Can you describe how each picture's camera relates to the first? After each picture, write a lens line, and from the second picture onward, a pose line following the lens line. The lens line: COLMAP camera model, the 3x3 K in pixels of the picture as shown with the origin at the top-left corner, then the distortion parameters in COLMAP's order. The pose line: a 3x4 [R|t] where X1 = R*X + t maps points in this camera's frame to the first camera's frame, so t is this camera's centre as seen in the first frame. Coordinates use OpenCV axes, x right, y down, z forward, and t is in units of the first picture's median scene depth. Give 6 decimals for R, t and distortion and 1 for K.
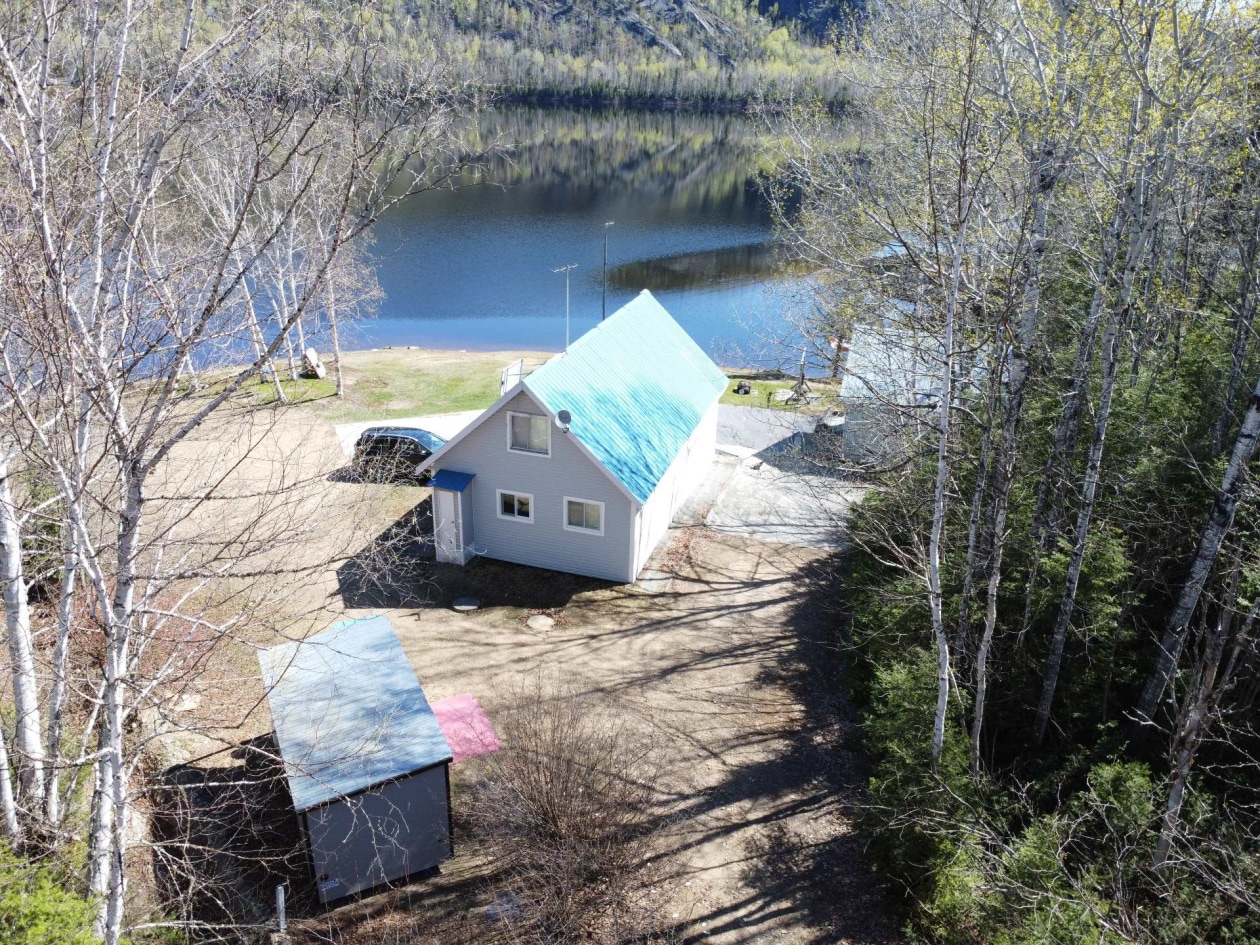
lens RADIAL K [[910.5, 0, 623.9], [0, 910.5, 467.2], [0, 0, 1]] dist [-0.029530, -0.007331]
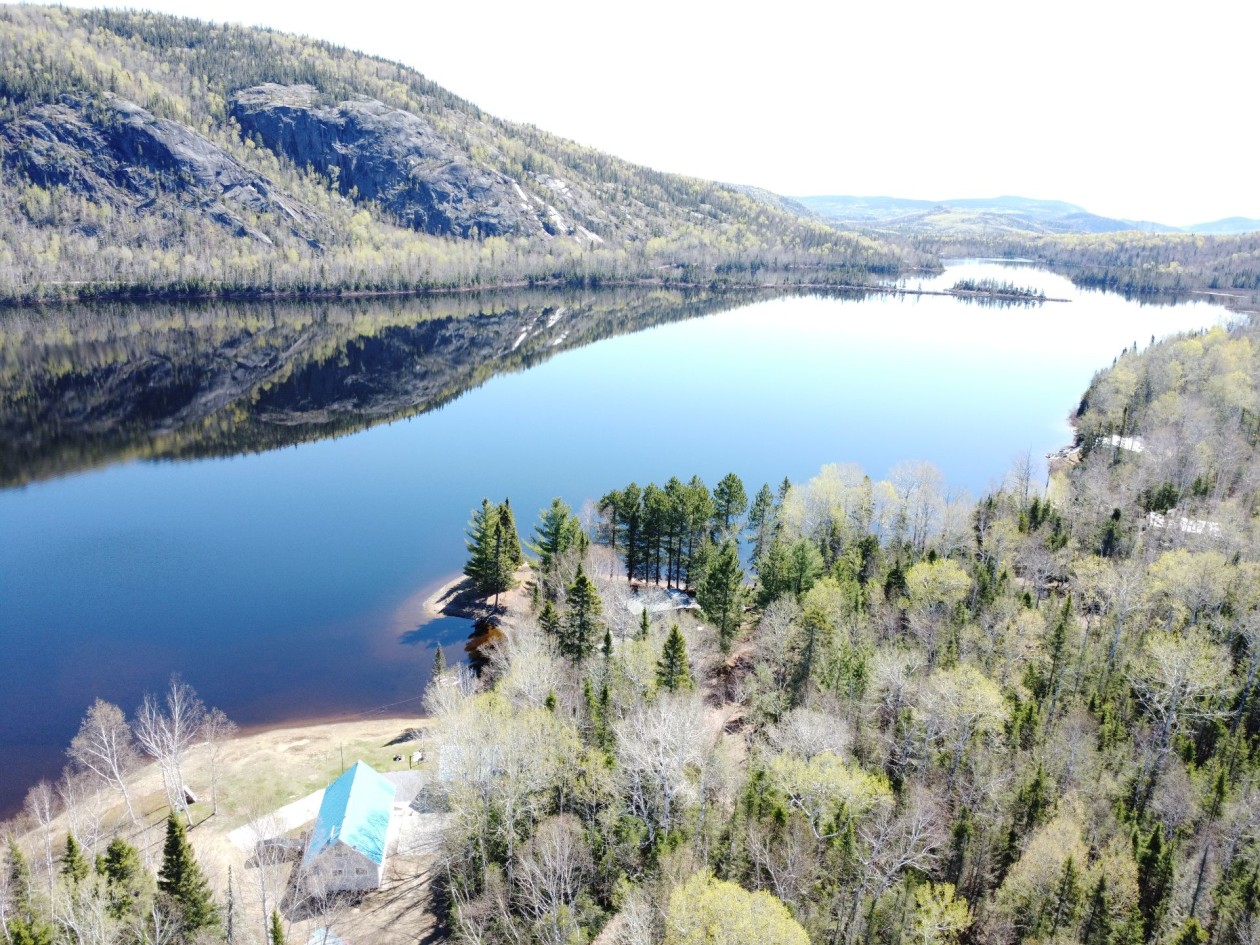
lens RADIAL K [[910.5, 0, 624.1], [0, 910.5, 466.3], [0, 0, 1]] dist [-0.029530, -0.007331]
pose [[0.910455, -0.115487, 0.397158, -0.013533], [0.160452, 0.983649, -0.081797, -0.042424], [-0.381217, 0.138197, 0.914098, -0.110529]]
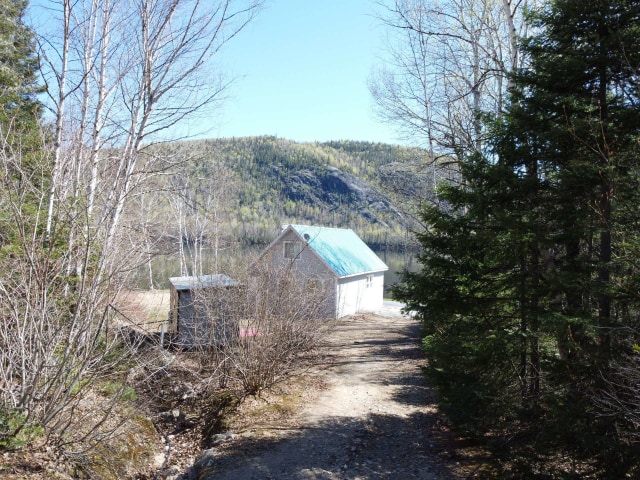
lens RADIAL K [[462.9, 0, 316.7], [0, 462.9, 231.0], [0, 0, 1]] dist [-0.005740, -0.000098]
pose [[0.995051, 0.001986, -0.099342, 0.003242], [-0.043278, 0.908640, -0.415331, 0.017562], [0.089441, 0.417575, 0.904230, -0.003599]]
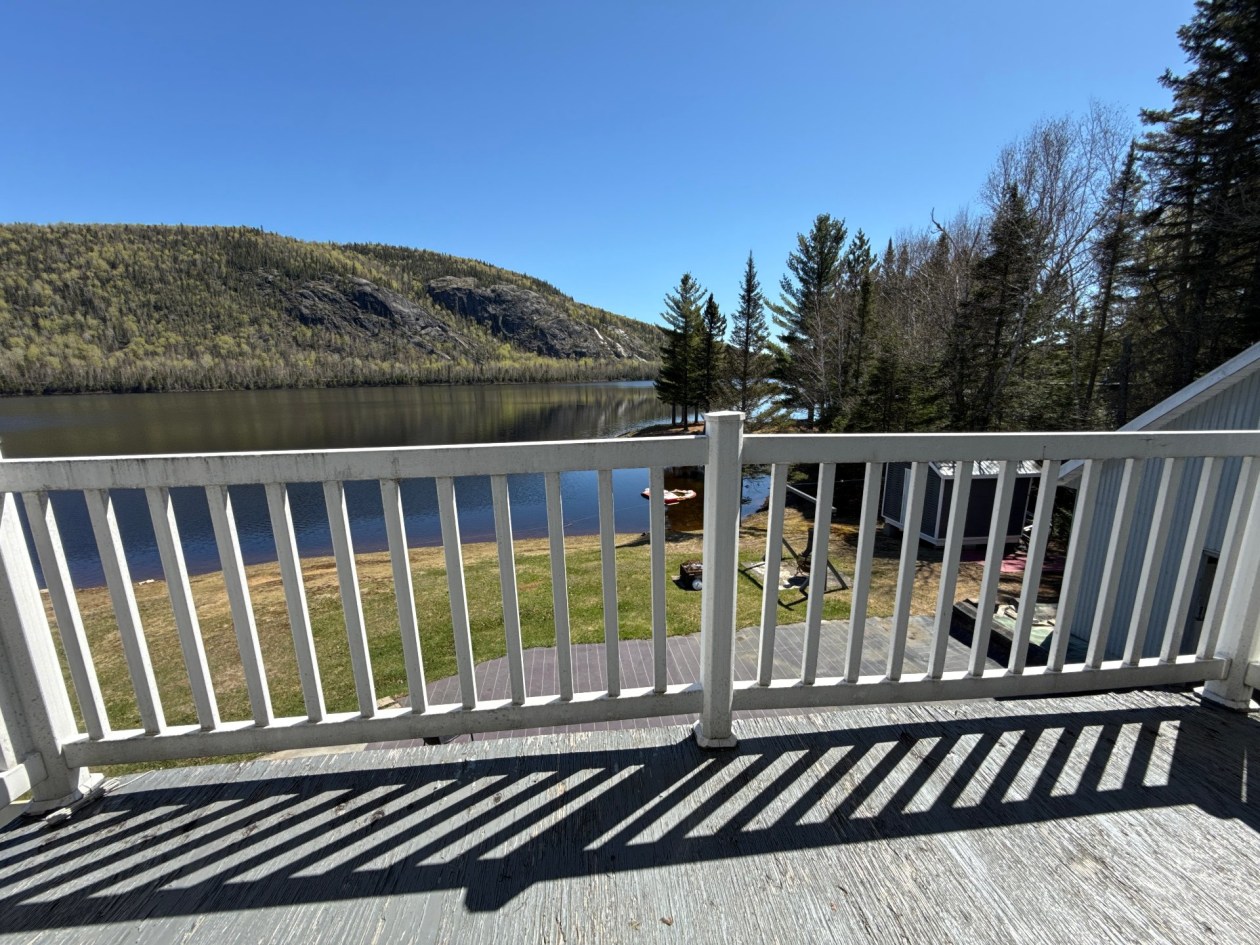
lens RADIAL K [[499.6, 0, 633.1], [0, 499.6, 472.7], [0, 0, 1]] dist [-0.002294, 0.000279]
pose [[0.919448, -0.118131, 0.375048, 0.000136], [0.195272, 0.965055, -0.174750, -0.008021], [-0.341299, 0.233910, 0.910385, 0.060264]]
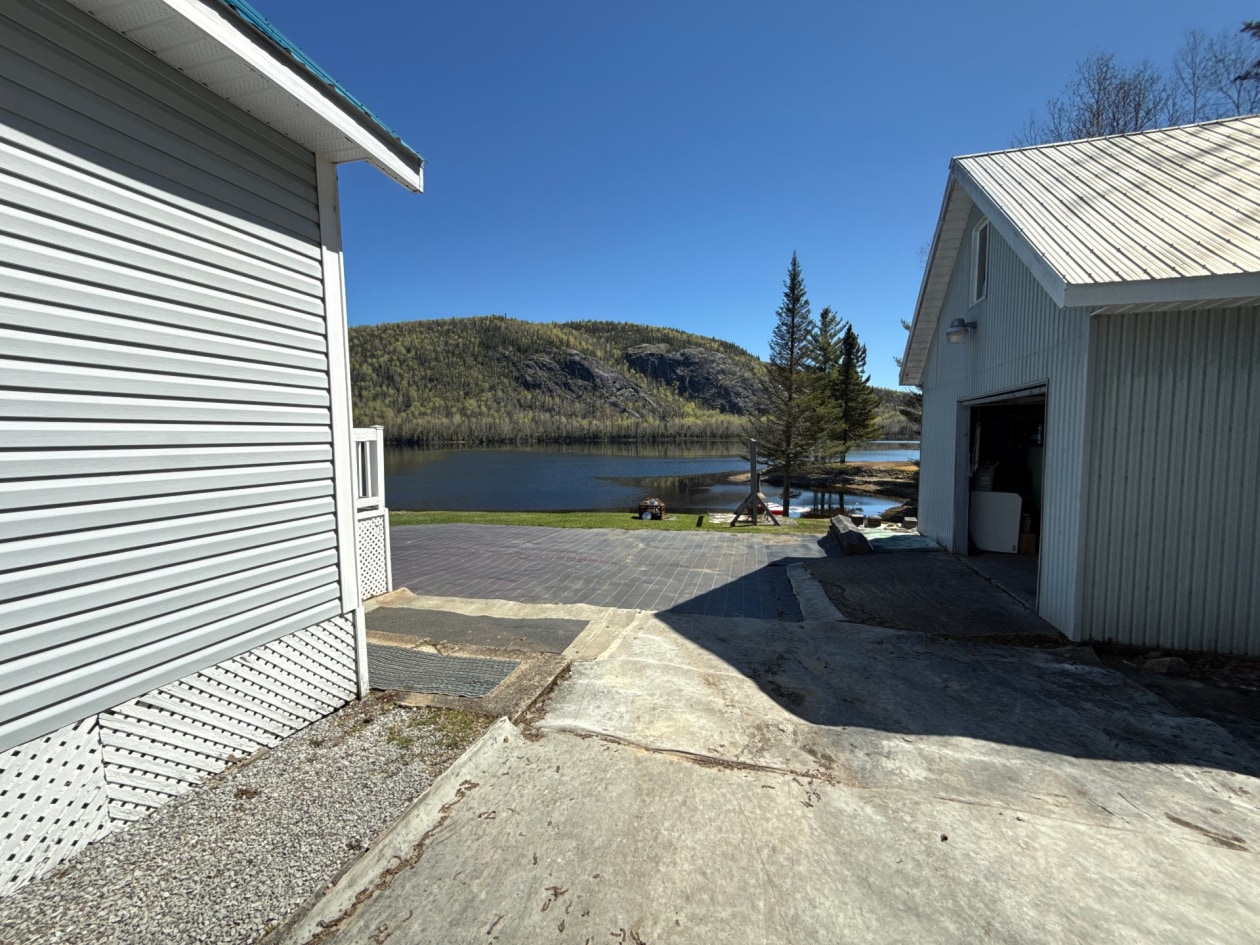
lens RADIAL K [[499.2, 0, 631.9], [0, 499.2, 473.4], [0, 0, 1]] dist [-0.000848, -0.000606]
pose [[0.998533, -0.043432, 0.032341, 0.008638], [0.051664, 0.943025, -0.328686, -0.000712], [-0.016222, 0.329874, 0.943885, 0.056563]]
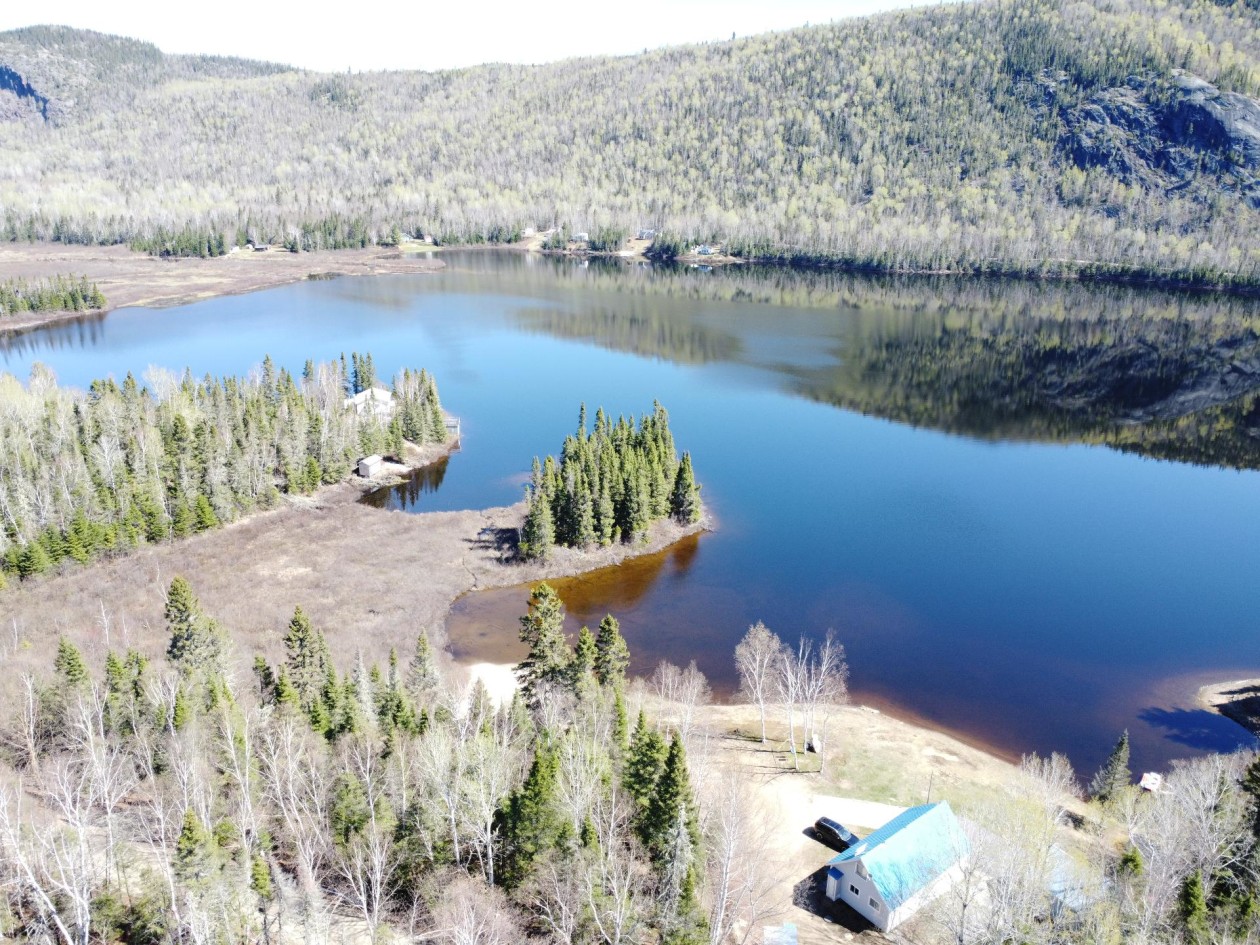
lens RADIAL K [[910.5, 0, 622.0], [0, 910.5, 466.3], [0, 0, 1]] dist [-0.029530, -0.007331]
pose [[0.815999, 0.165850, -0.553750, 0.030371], [-0.219677, 0.975058, -0.031680, -0.047945], [0.534684, 0.147497, 0.832080, -0.094176]]
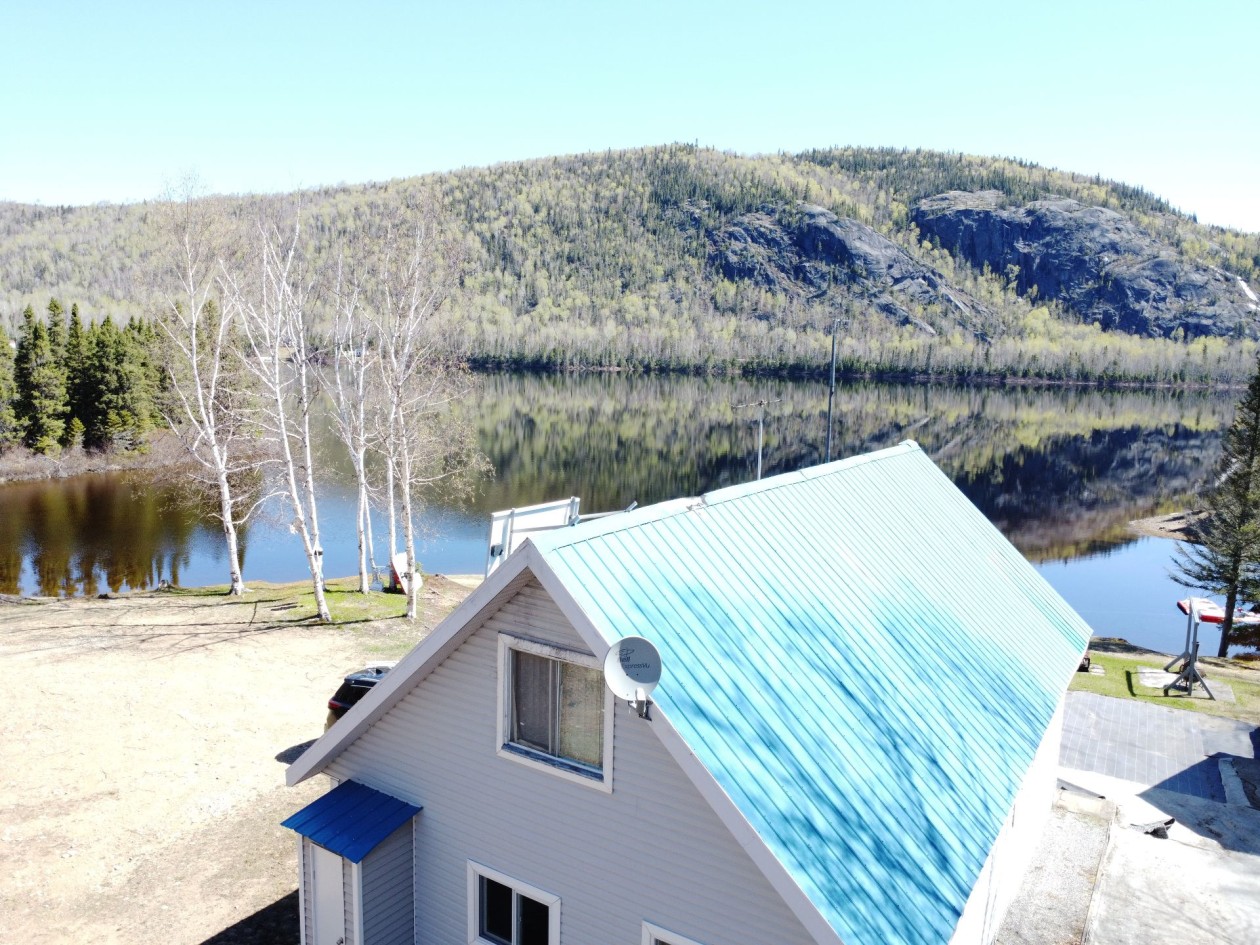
lens RADIAL K [[910.5, 0, 623.0], [0, 910.5, 467.8], [0, 0, 1]] dist [-0.029530, -0.007331]
pose [[0.963944, 0.029082, -0.264511, -0.000012], [-0.103906, 0.956237, -0.273523, -0.001473], [0.244981, 0.291145, 0.924781, 0.029996]]
